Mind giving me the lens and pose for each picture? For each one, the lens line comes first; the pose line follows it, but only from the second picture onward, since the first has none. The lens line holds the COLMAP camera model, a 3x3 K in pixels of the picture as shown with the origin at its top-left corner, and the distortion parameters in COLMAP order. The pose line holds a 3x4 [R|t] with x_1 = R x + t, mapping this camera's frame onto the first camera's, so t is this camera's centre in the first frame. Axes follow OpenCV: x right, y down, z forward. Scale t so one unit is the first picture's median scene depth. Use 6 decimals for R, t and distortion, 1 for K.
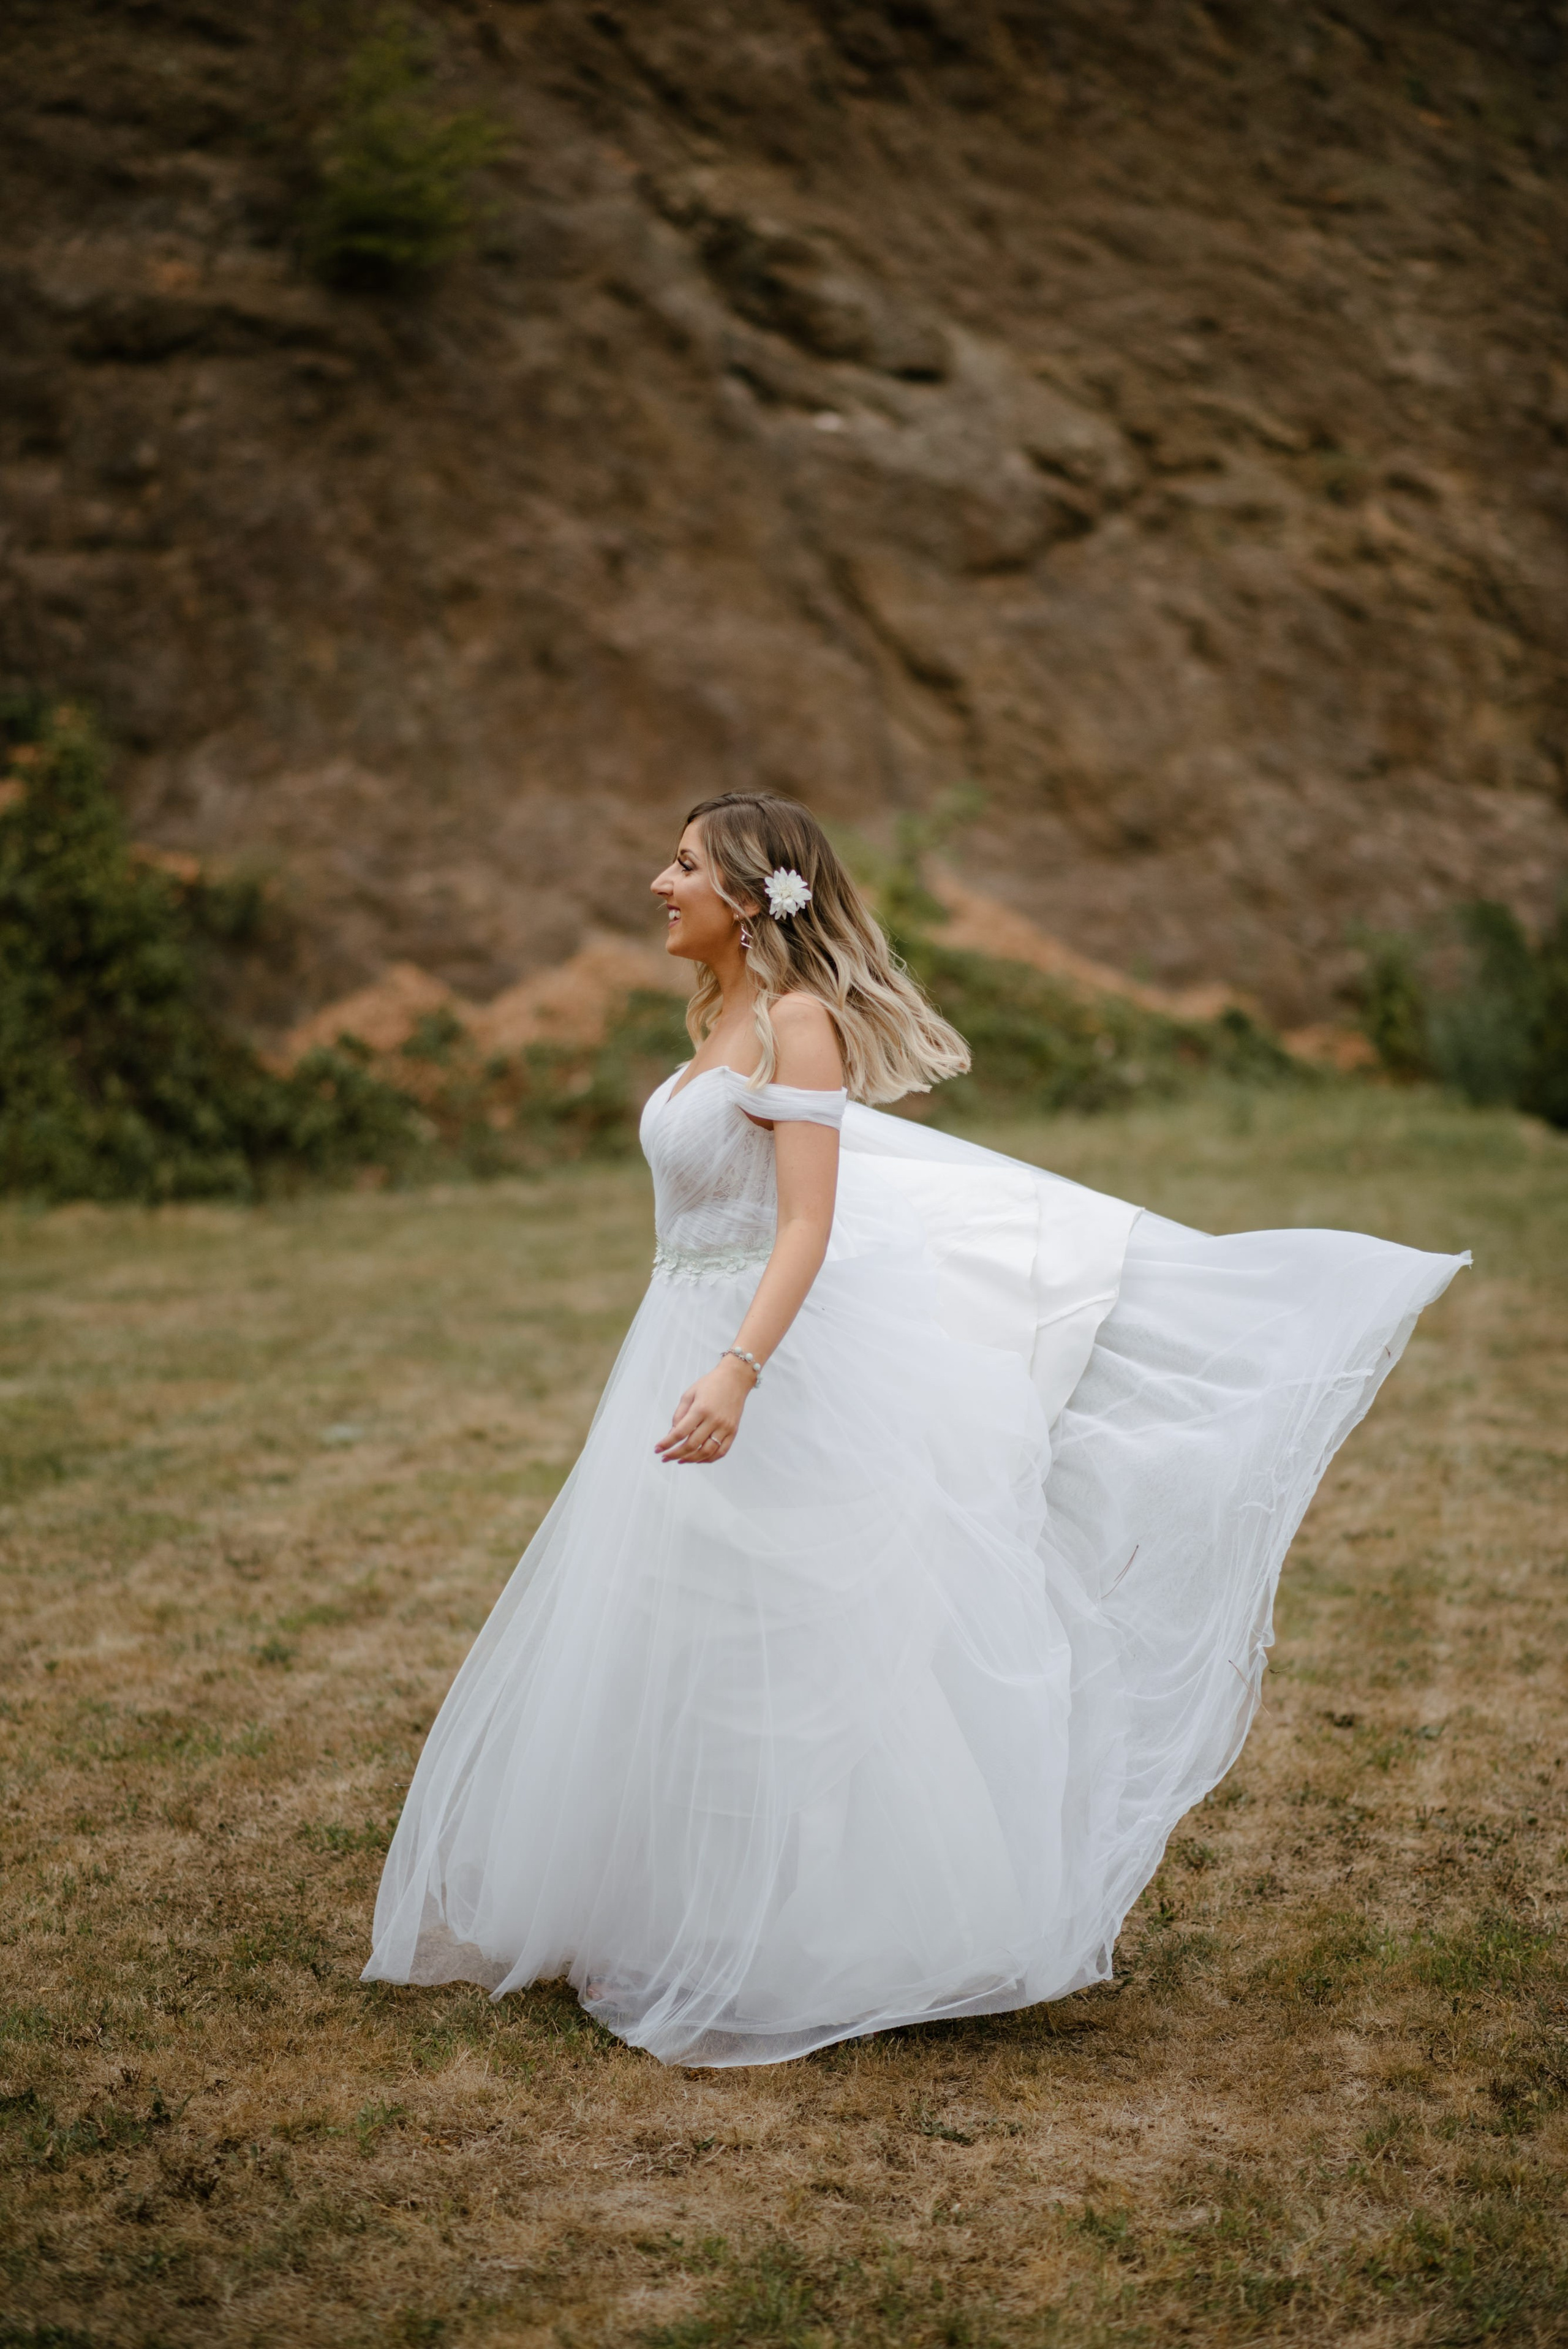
lens RADIAL K [[9196.1, 0, 766.4], [0, 9196.1, 1164.2], [0, 0, 1]] dist [0.200527, 0.000000]
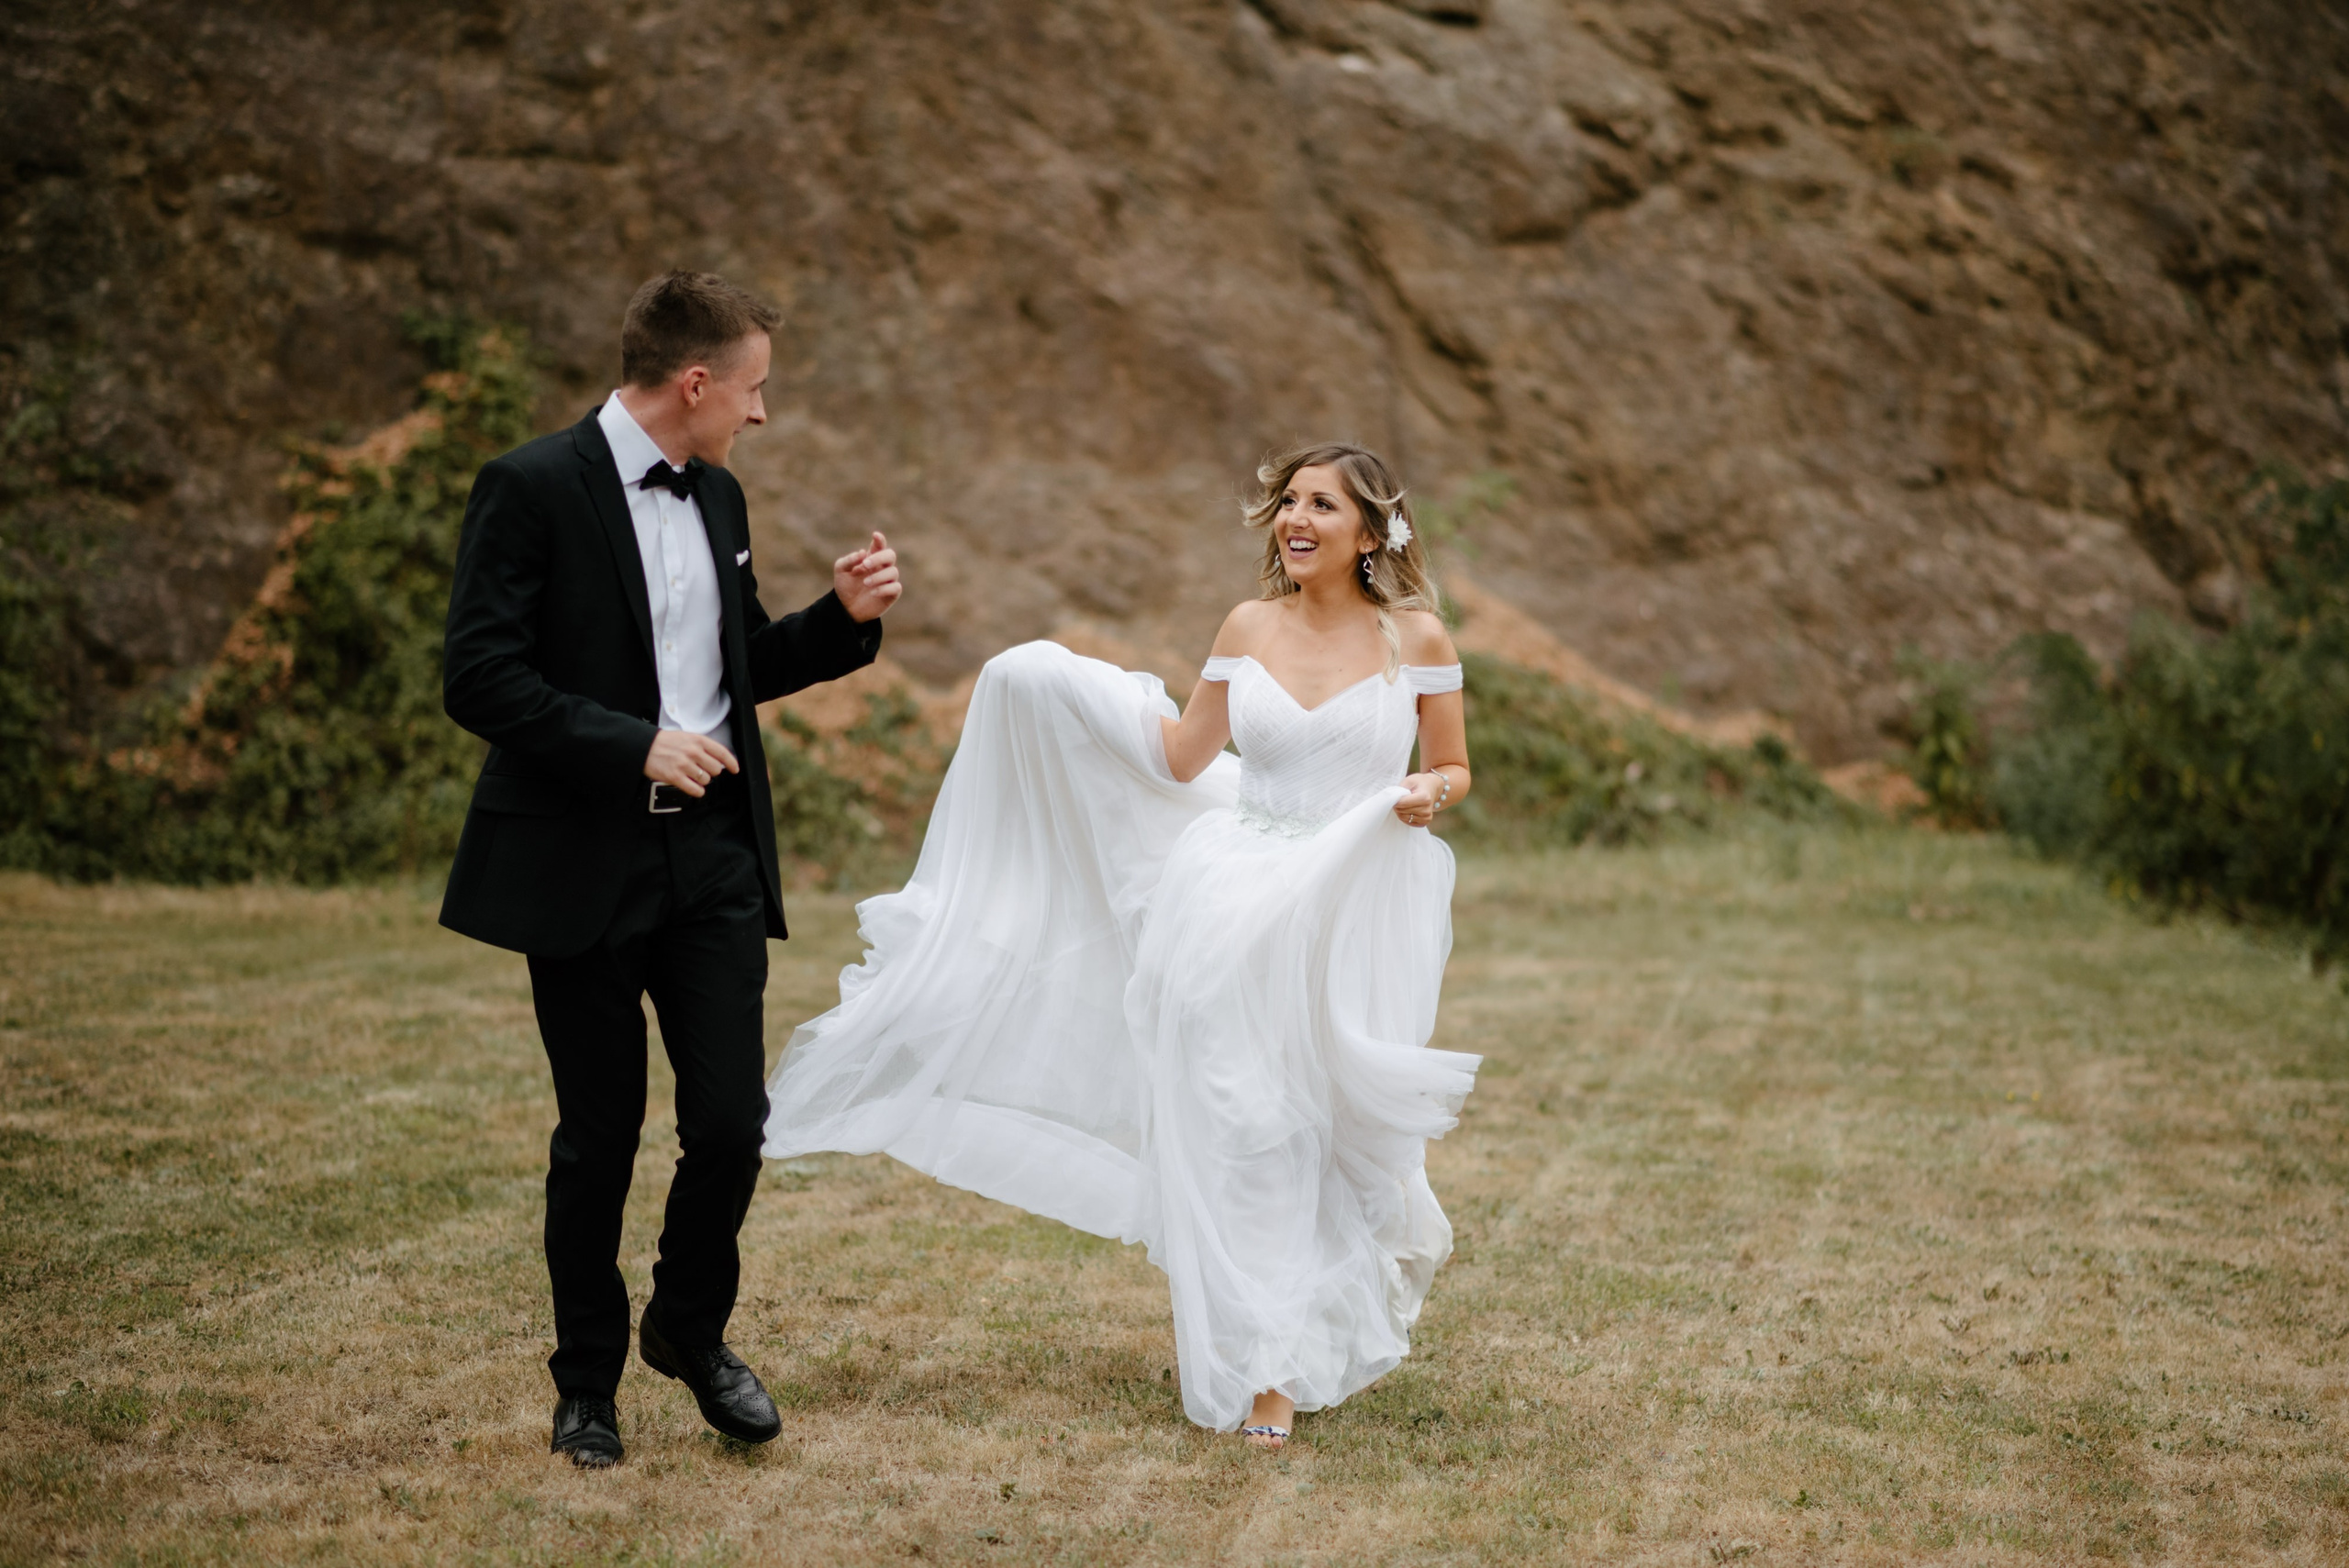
lens RADIAL K [[9195.8, 0, 1197.0], [0, 9195.8, 794.4], [0, 0, 1]] dist [0.200527, 0.000000]
pose [[0.998694, 0.050450, 0.008067, -0.012423], [-0.050360, 0.998670, -0.011005, 0.001524], [-0.008612, 0.010584, 0.999907, 0.103553]]
